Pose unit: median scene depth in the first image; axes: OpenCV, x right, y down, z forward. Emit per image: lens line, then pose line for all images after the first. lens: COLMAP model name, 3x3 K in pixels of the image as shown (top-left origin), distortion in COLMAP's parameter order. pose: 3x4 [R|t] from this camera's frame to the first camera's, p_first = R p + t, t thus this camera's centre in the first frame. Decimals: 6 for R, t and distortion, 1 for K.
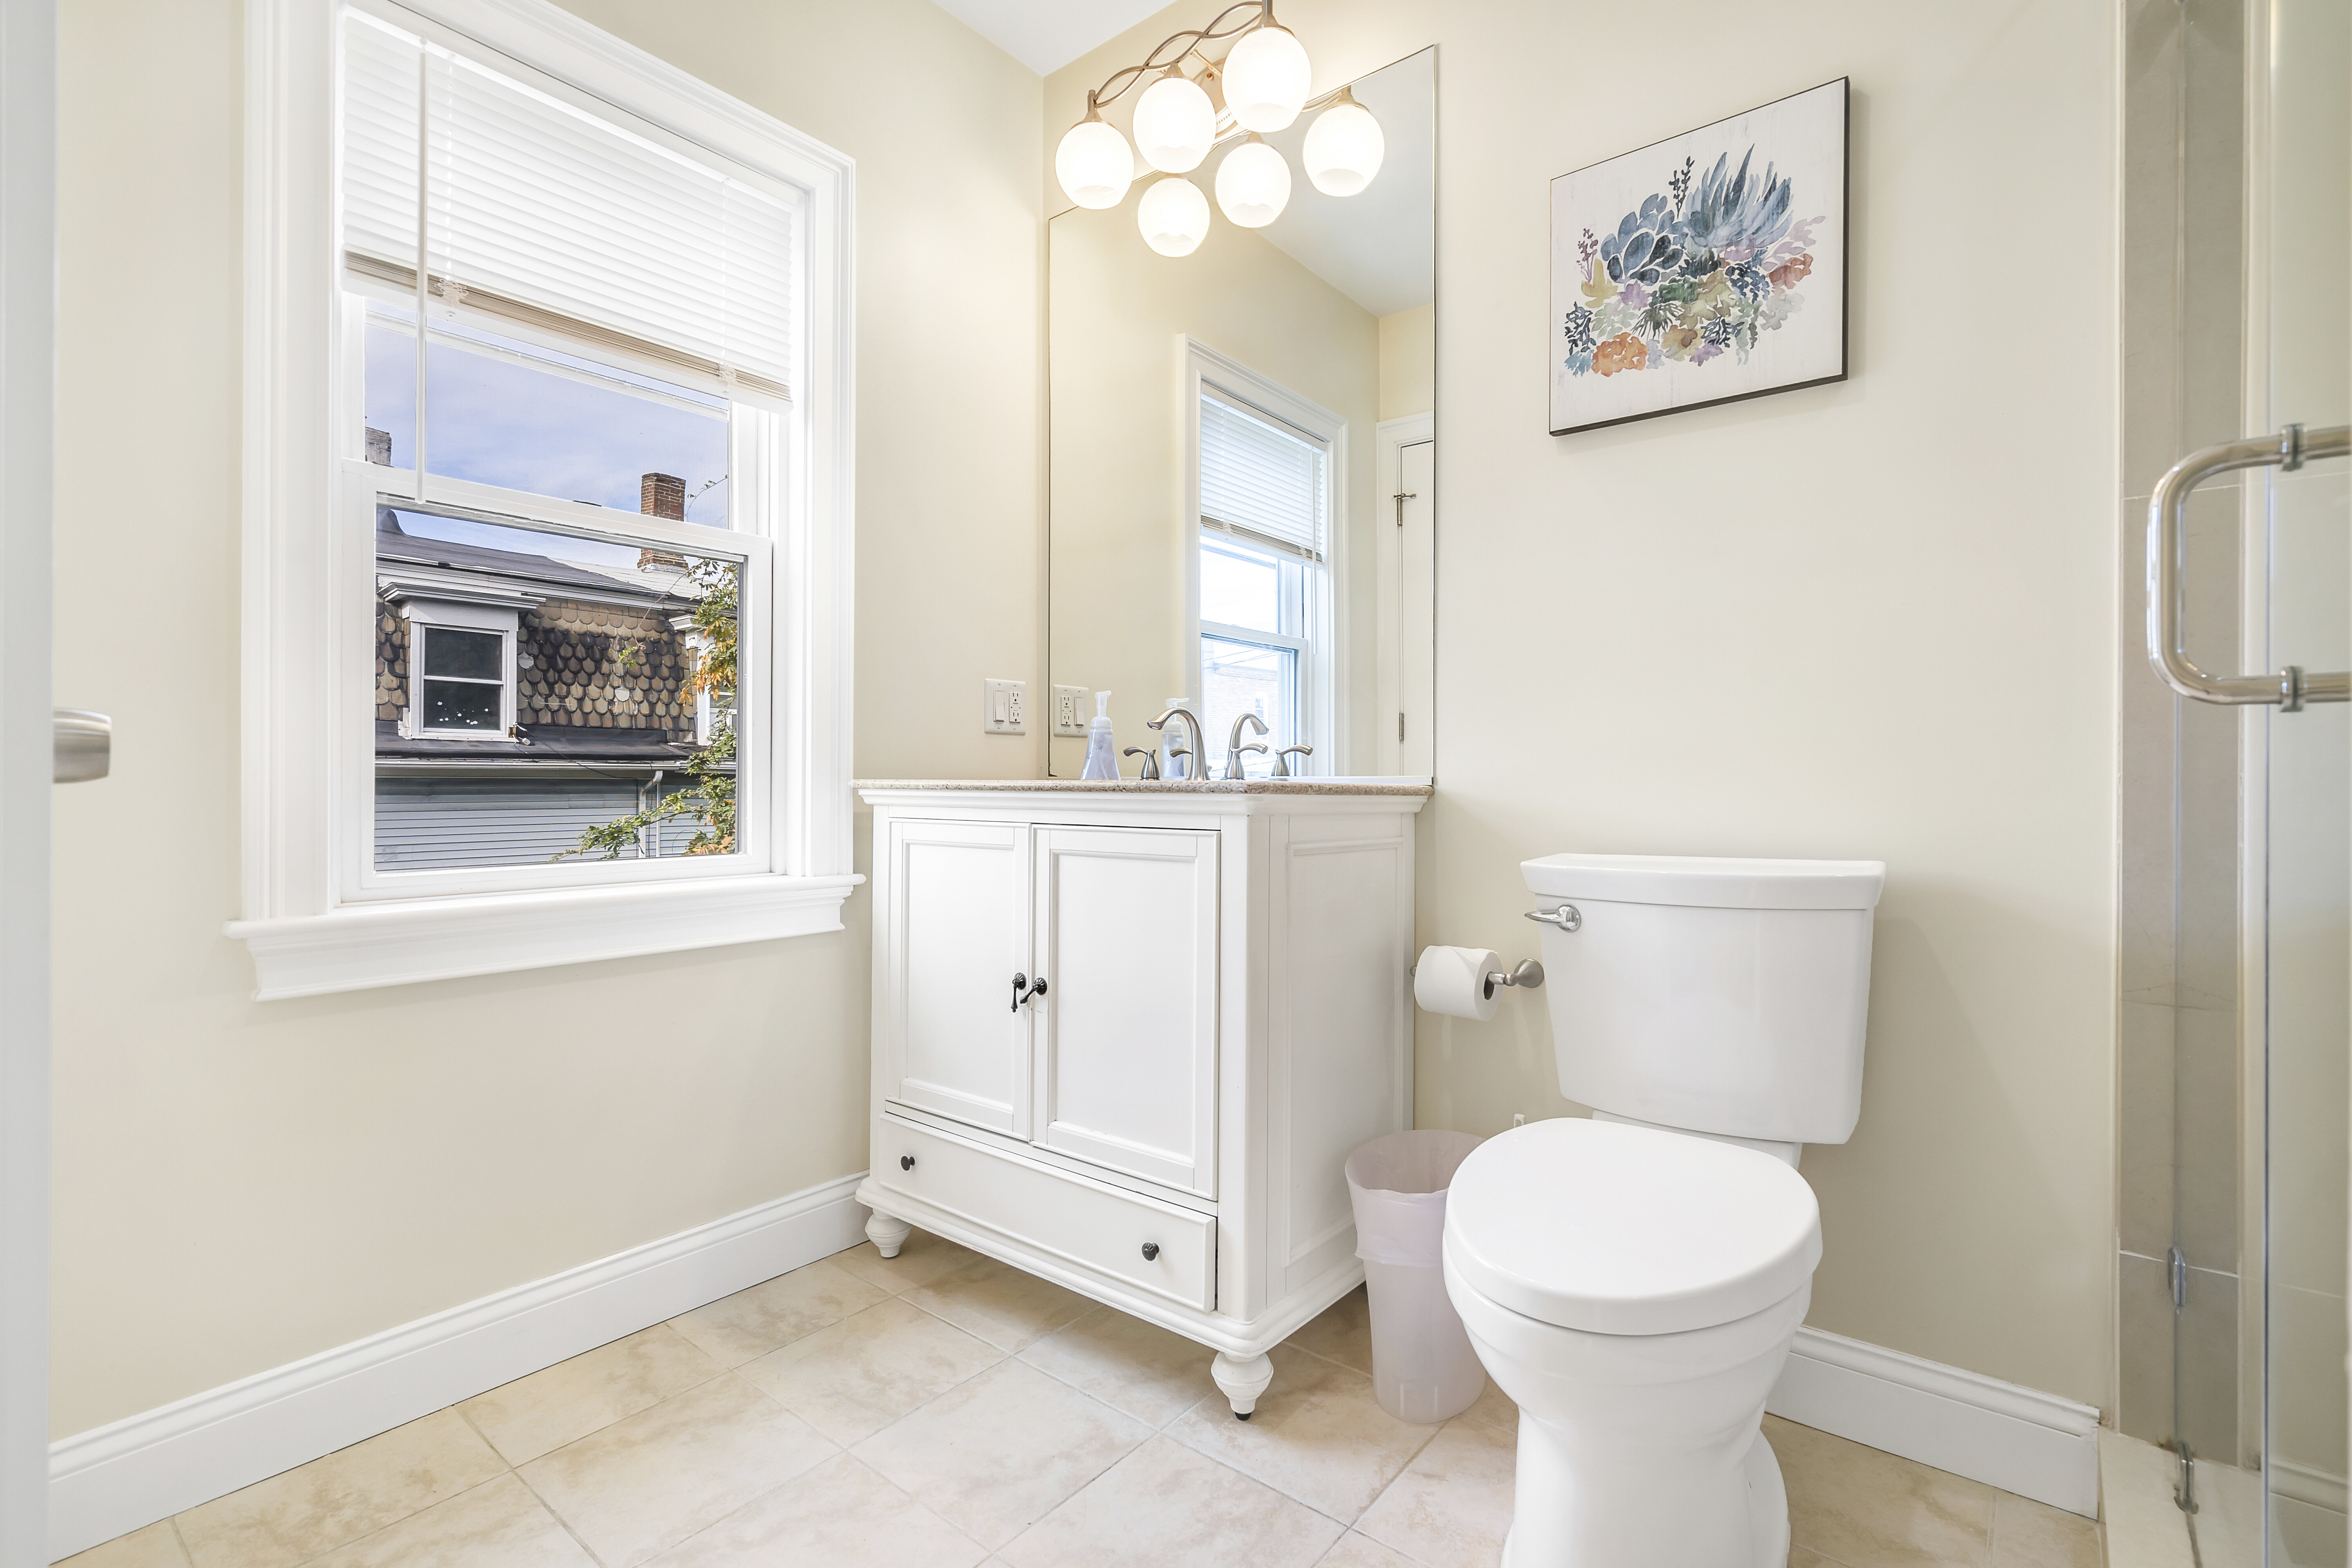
lens RADIAL K [[1097.1, 0, 1164.0], [0, 1097.1, 779.4], [0, 0, 1]] dist [-0.007556, 0.005232]
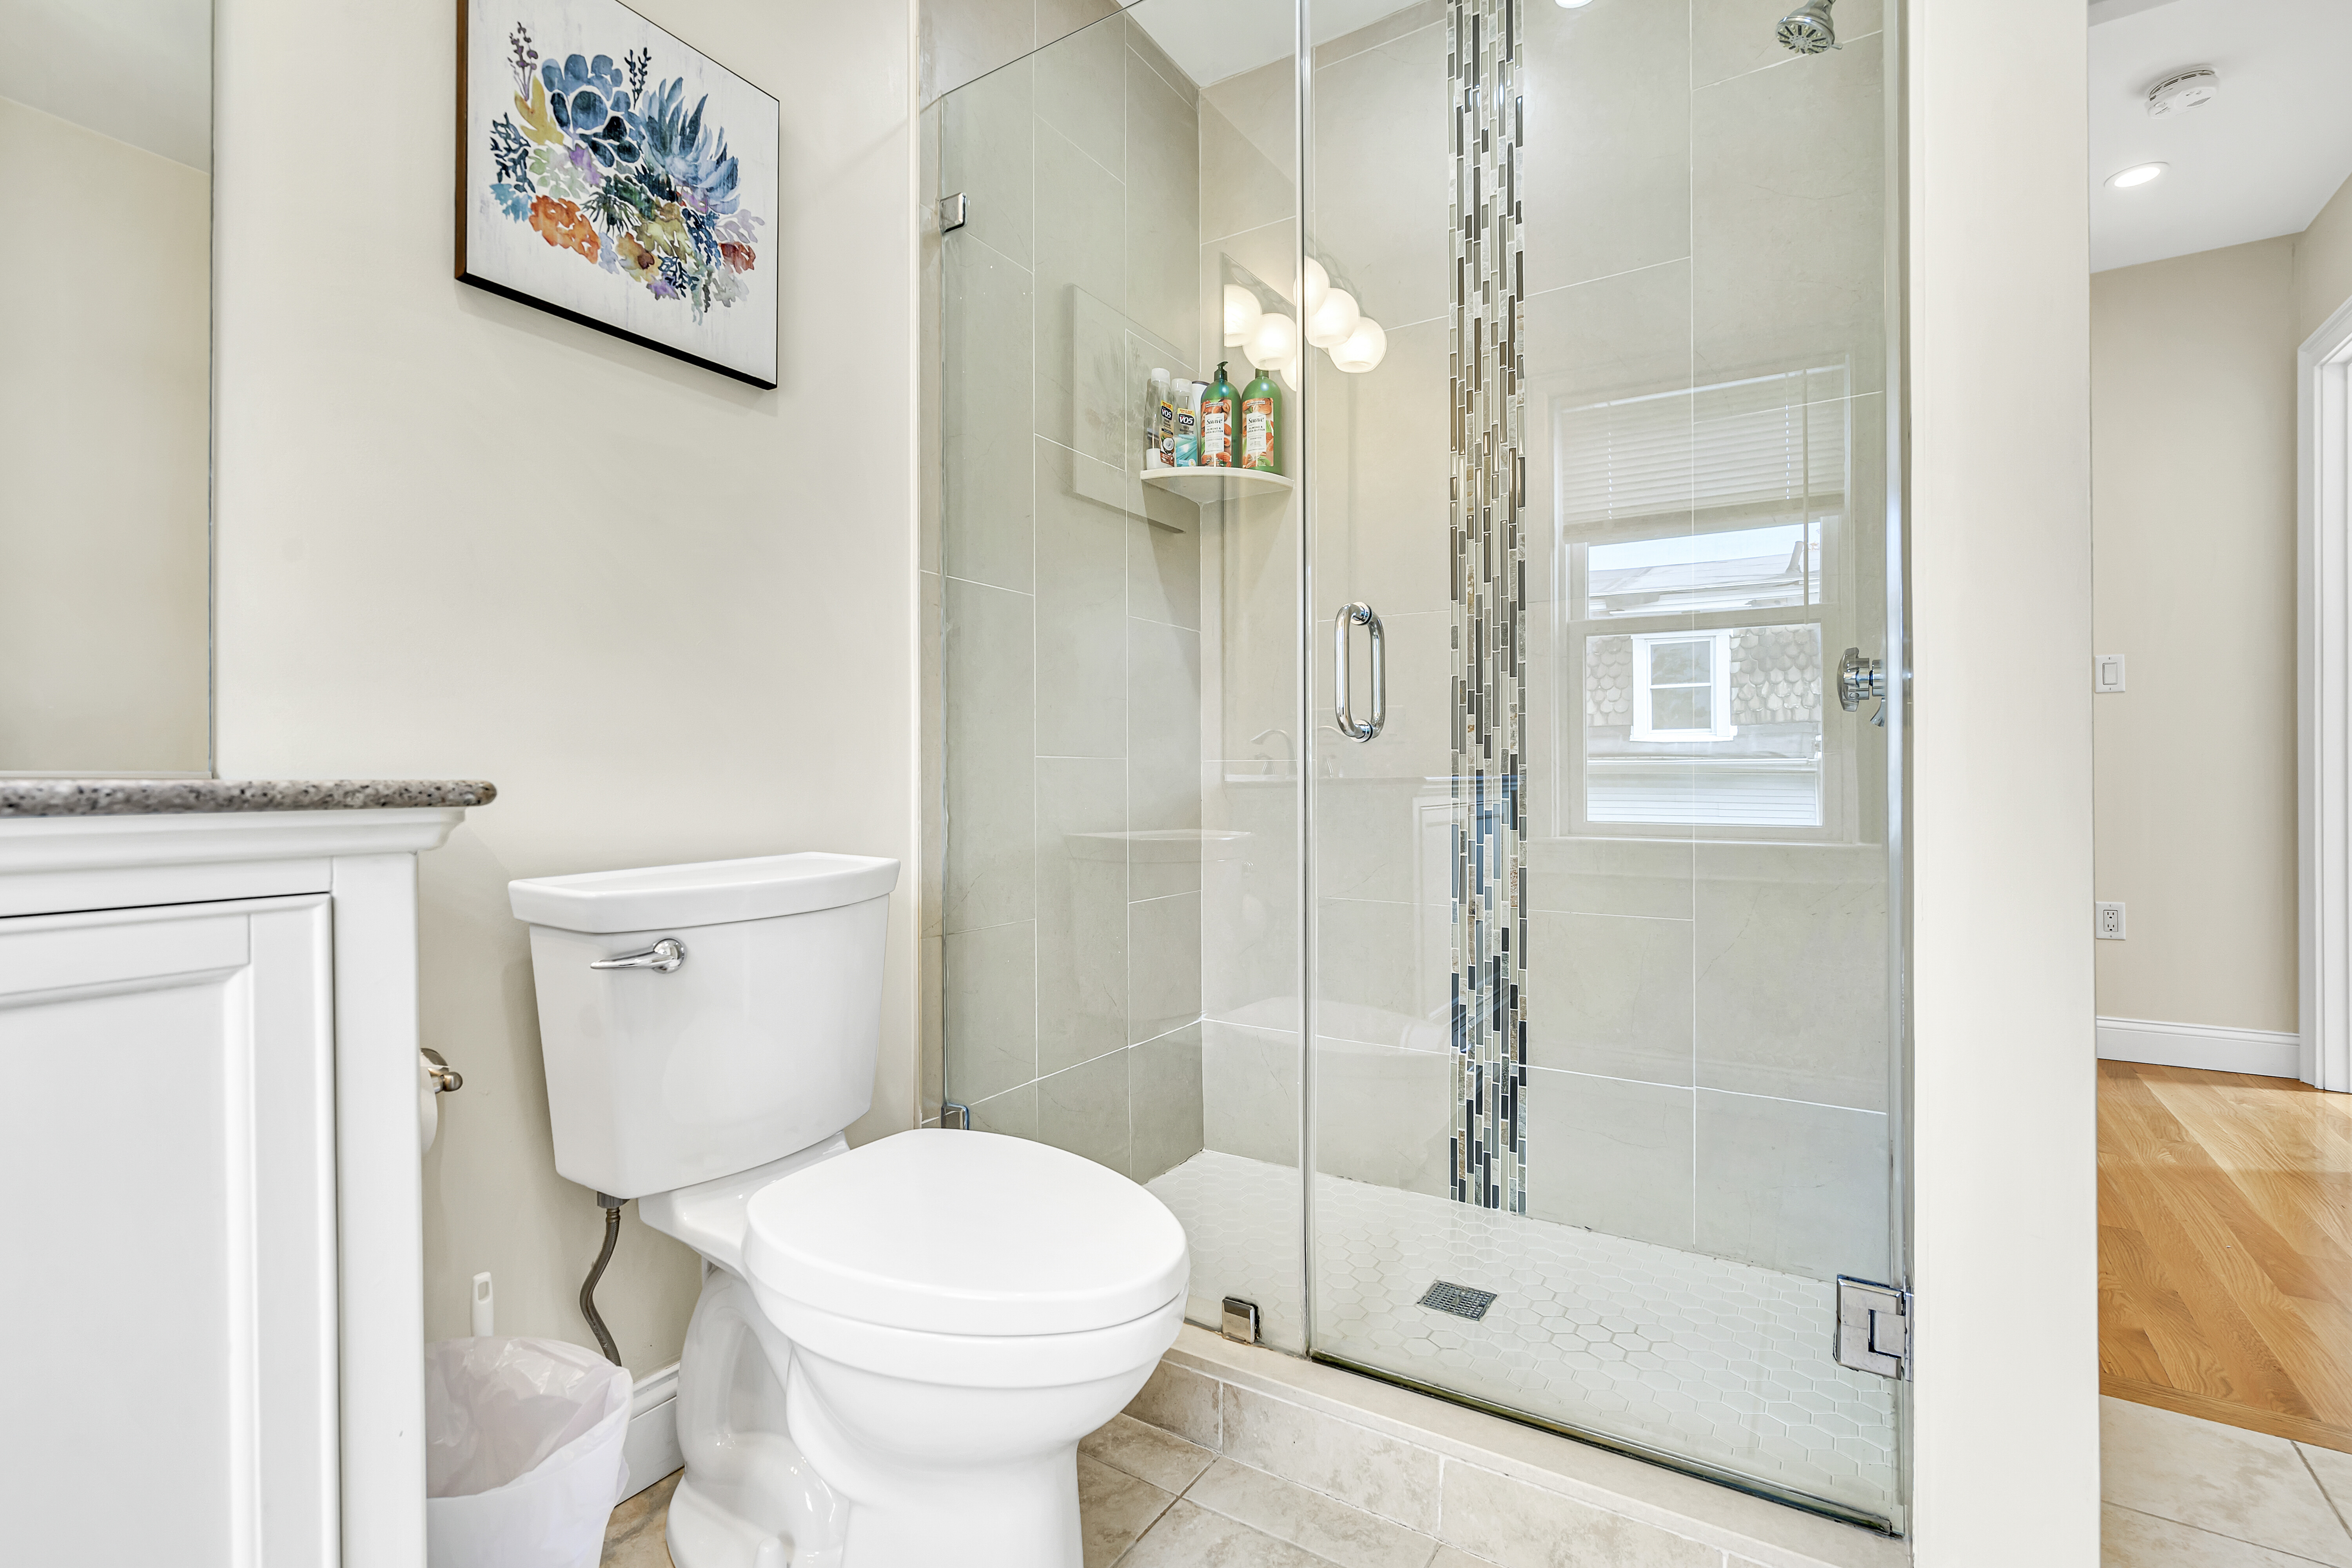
lens RADIAL K [[1097.1, 0, 1175.6], [0, 1097.1, 775.9], [0, 0, 1]] dist [-0.007556, 0.005232]
pose [[-0.132856, 0.000383, 0.991135, -0.427095], [0.002047, 0.999998, -0.000112, 0.000264], [-0.991133, 0.002014, -0.132856, 0.714641]]
